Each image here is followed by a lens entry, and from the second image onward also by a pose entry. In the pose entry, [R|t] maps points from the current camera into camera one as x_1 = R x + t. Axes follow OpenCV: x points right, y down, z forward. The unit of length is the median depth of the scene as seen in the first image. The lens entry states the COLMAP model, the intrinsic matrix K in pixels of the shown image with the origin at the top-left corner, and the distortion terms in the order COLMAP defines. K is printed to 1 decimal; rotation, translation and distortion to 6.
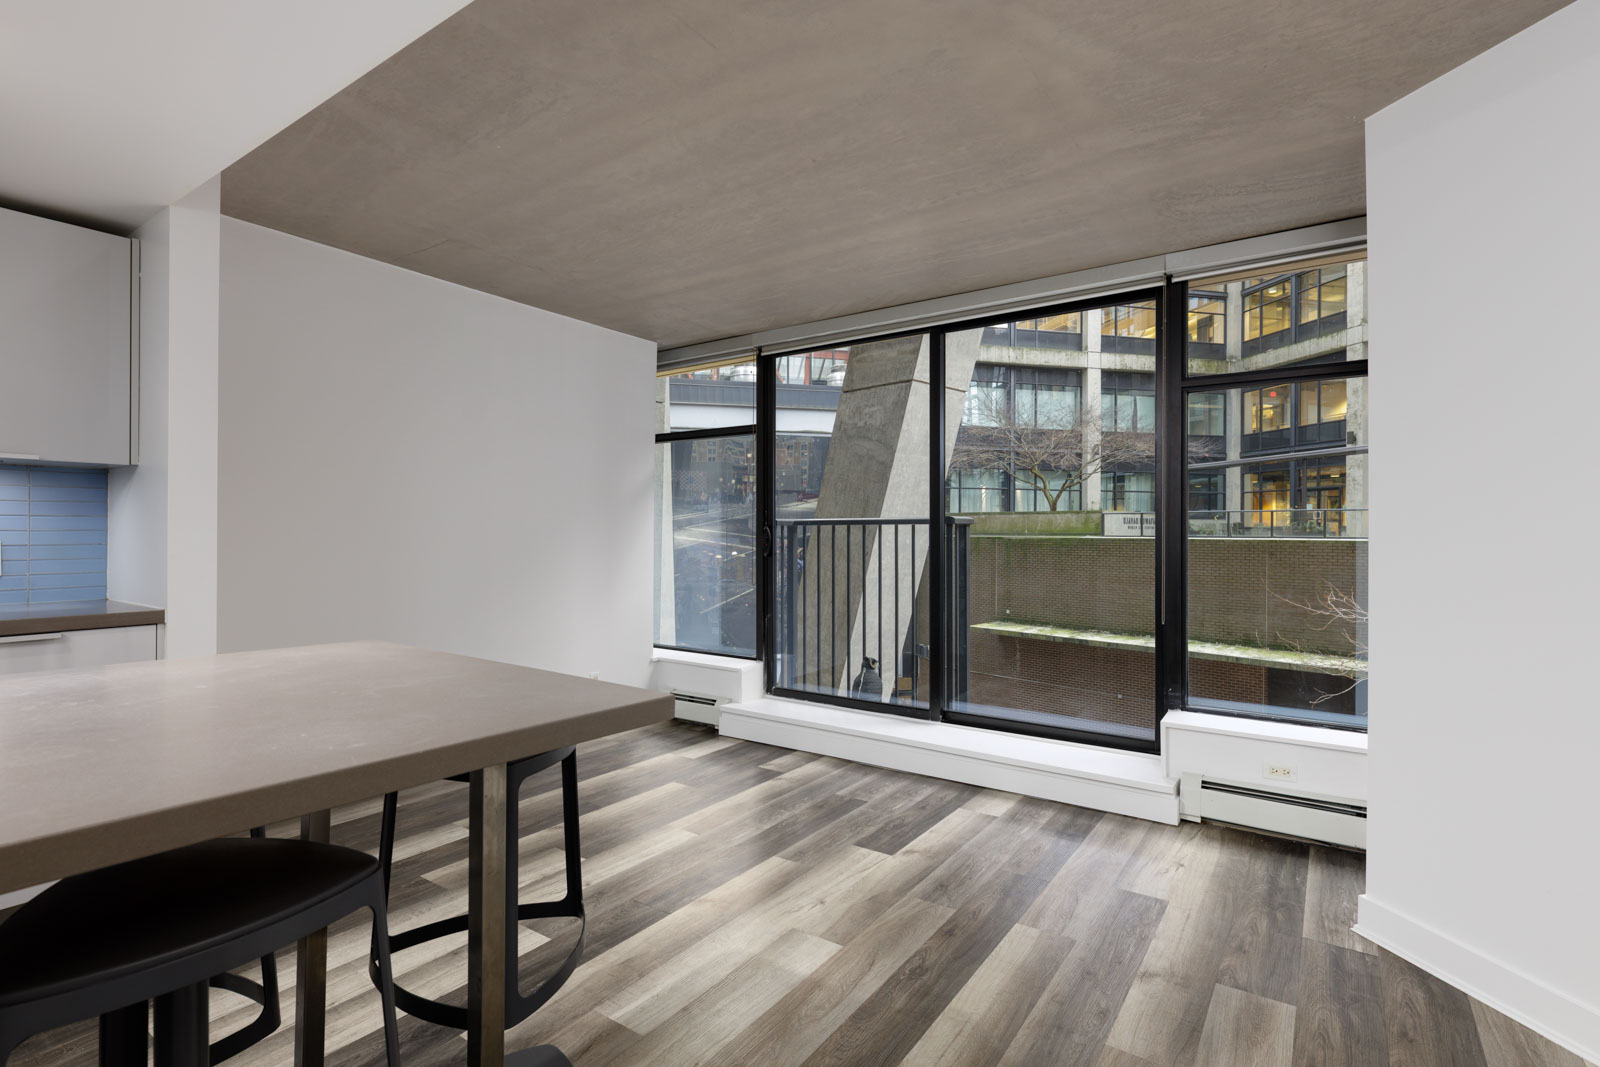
lens RADIAL K [[762.9, 0, 801.6], [0, 762.9, 531.2], [0, 0, 1]] dist [-0.000426, -0.000334]
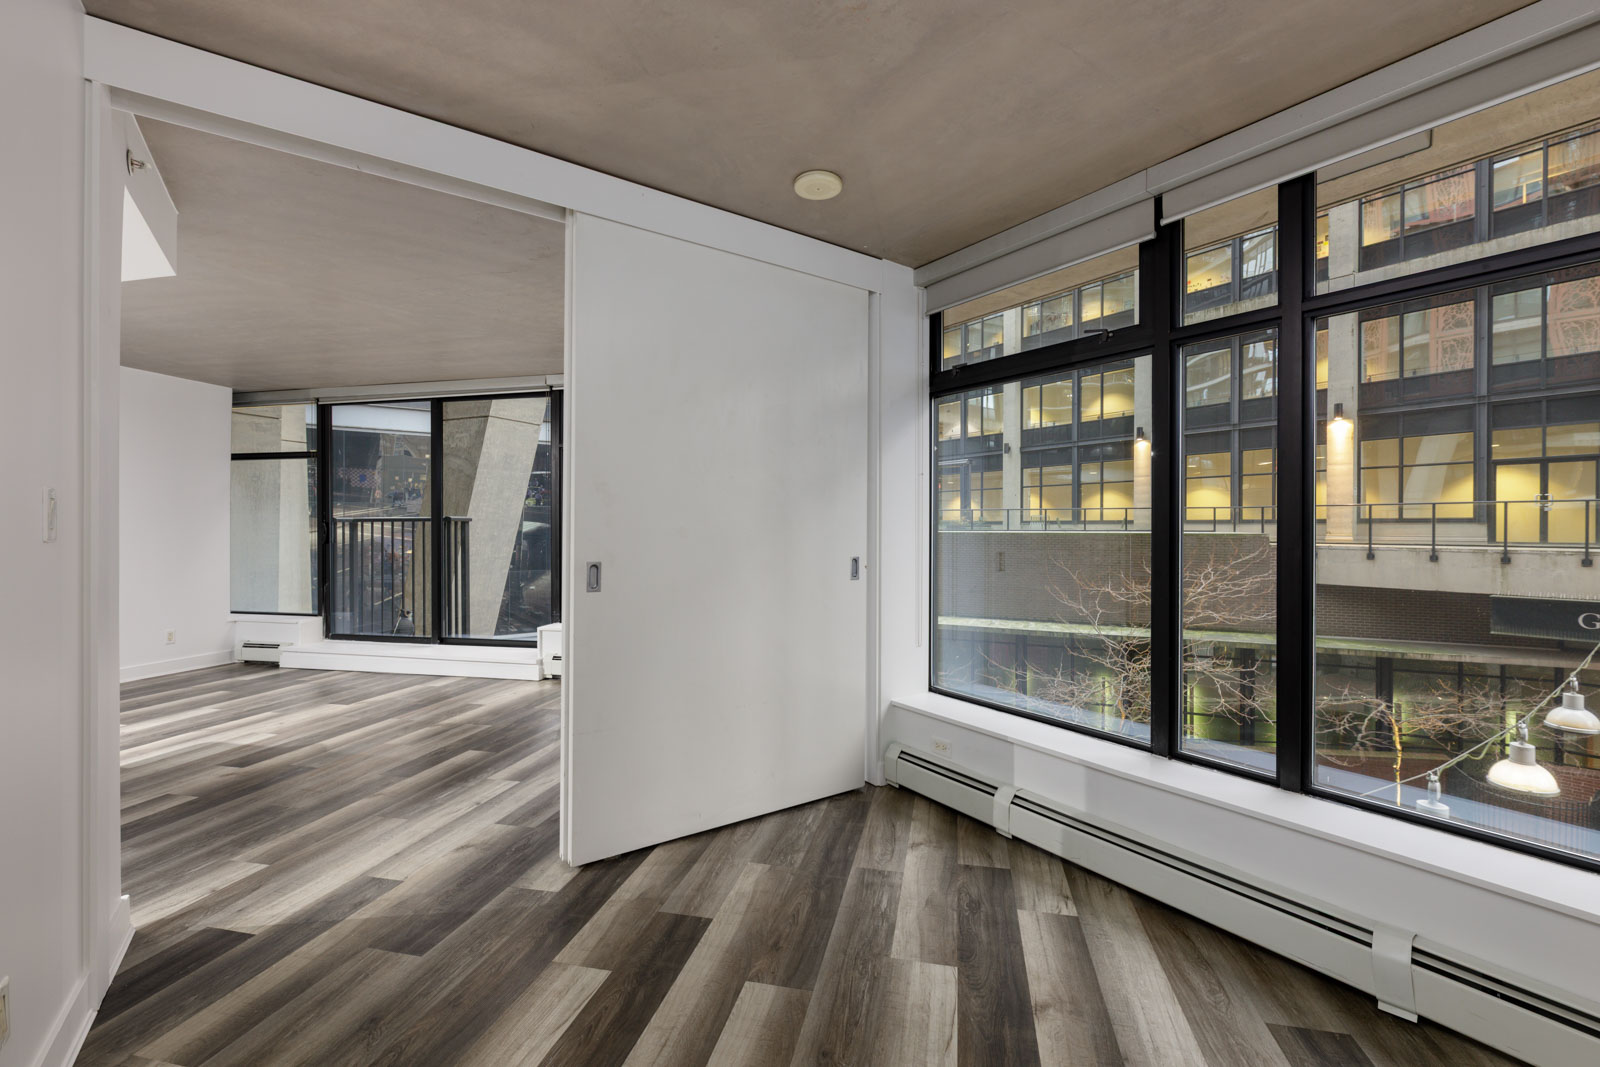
lens RADIAL K [[685.5, 0, 803.0], [0, 685.5, 526.6], [0, 0, 1]] dist [0.007779, 0.000519]
pose [[0.925648, -0.003428, 0.378370, 0.321175], [0.003346, 0.999994, 0.000876, 0.003399], [-0.378370, 0.000455, 0.925654, -0.587078]]
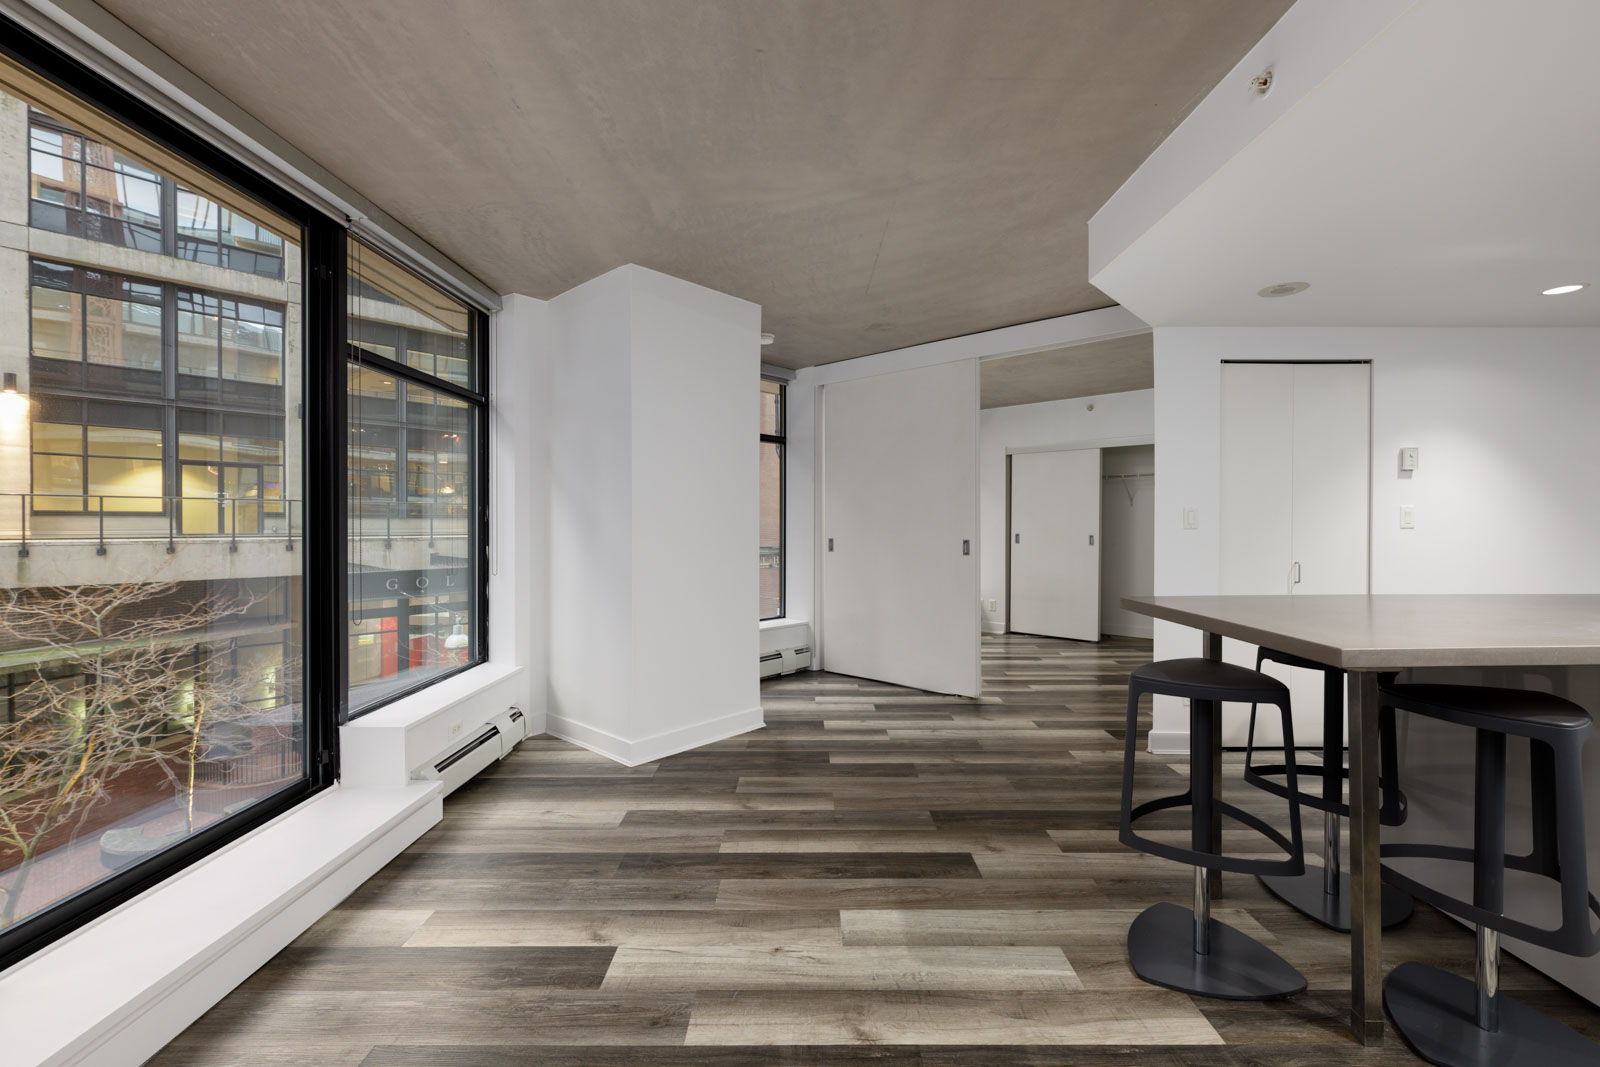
lens RADIAL K [[685.5, 0, 807.0], [0, 685.5, 524.8], [0, 0, 1]] dist [0.007779, 0.000519]
pose [[-0.573771, -0.007610, 0.818980, -0.339680], [-0.008435, 0.999959, 0.003382, 0.001694], [-0.818972, -0.004967, -0.573811, 0.770715]]
